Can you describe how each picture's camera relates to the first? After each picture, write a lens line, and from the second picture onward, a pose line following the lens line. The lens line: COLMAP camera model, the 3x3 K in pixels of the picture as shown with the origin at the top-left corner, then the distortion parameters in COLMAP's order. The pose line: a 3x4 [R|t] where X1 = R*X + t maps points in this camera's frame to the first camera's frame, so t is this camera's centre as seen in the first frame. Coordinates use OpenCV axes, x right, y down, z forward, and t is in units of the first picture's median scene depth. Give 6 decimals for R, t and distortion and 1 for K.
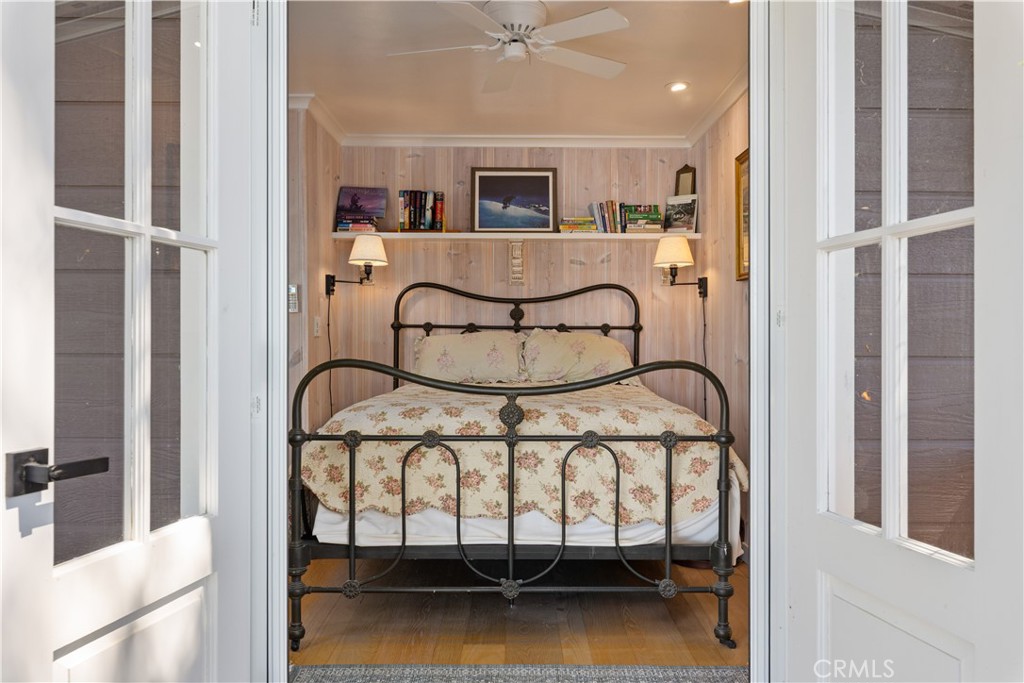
lens RADIAL K [[764.1, 0, 512.3], [0, 764.1, 340.1], [0, 0, 1]] dist [0.000181, 0.000395]
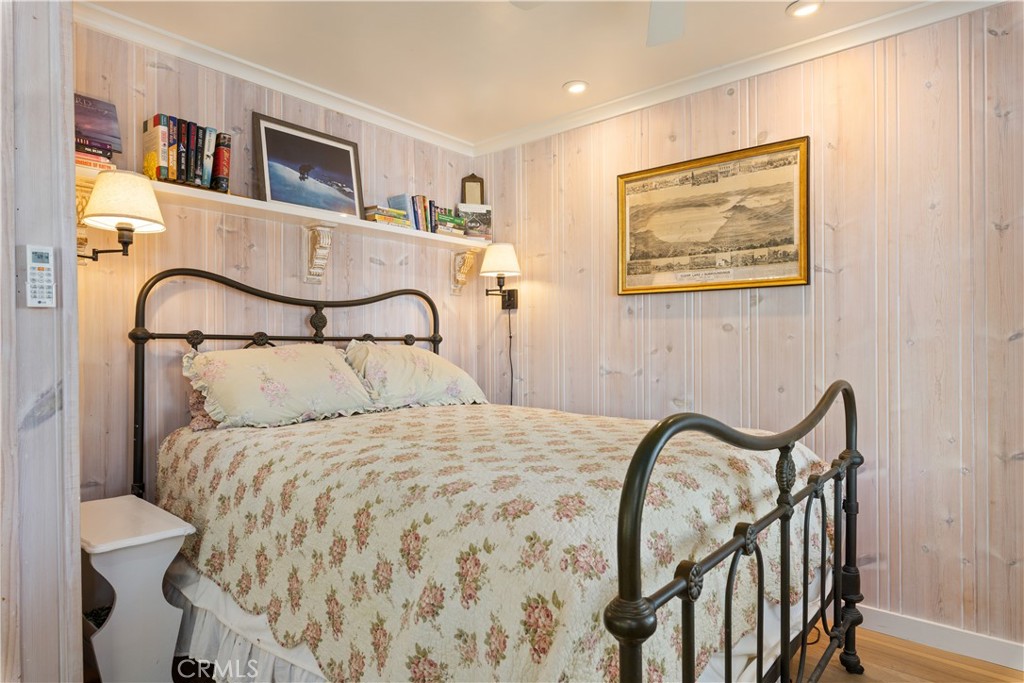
lens RADIAL K [[583.2, 0, 512.3], [0, 583.2, 342.3], [0, 0, 1]] dist [-0.005885, -0.000618]
pose [[0.645924, -0.002890, 0.763397, -0.313378], [0.004713, 0.999989, -0.000203, -0.011740], [-0.763387, 0.003729, 0.645930, 0.474549]]
